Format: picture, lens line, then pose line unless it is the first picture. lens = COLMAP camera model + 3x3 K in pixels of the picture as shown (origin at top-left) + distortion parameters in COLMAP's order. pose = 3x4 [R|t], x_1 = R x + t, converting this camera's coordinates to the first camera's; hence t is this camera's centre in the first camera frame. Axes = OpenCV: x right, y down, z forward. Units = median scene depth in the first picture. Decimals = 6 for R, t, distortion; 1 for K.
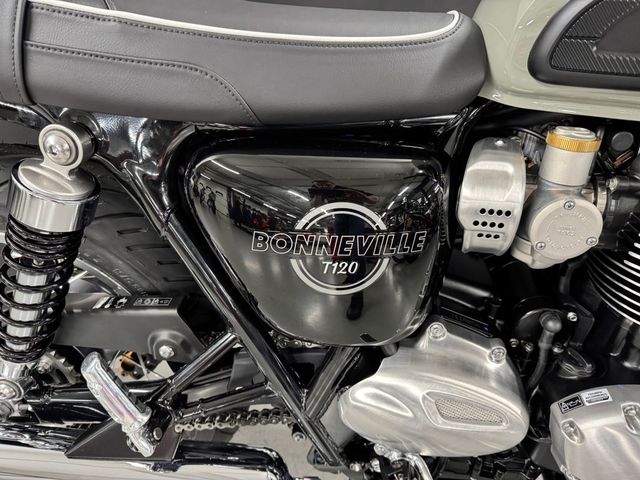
lens RADIAL K [[440.6, 0, 320.0], [0, 440.6, 240.0], [0, 0, 1]] dist [-0.003838, -0.003607]
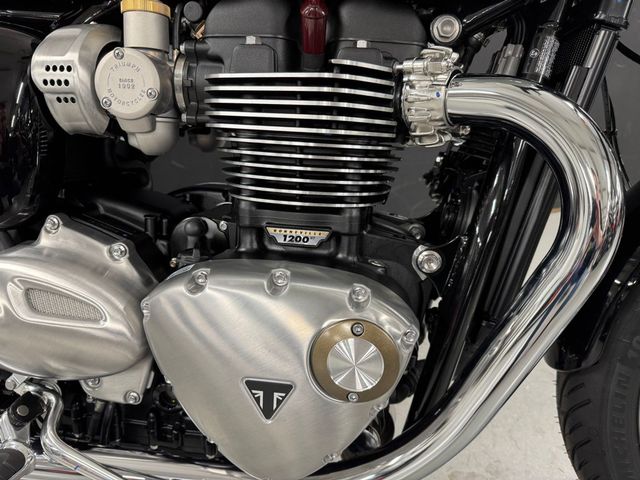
lens RADIAL K [[440.6, 0, 320.0], [0, 440.6, 240.0], [0, 0, 1]] dist [-0.003838, -0.003607]
pose [[0.999987, -0.000522, -0.005050, 0.927375], [-0.000684, 0.971789, -0.235852, 0.509006], [0.005030, 0.235852, 0.971776, 0.128948]]
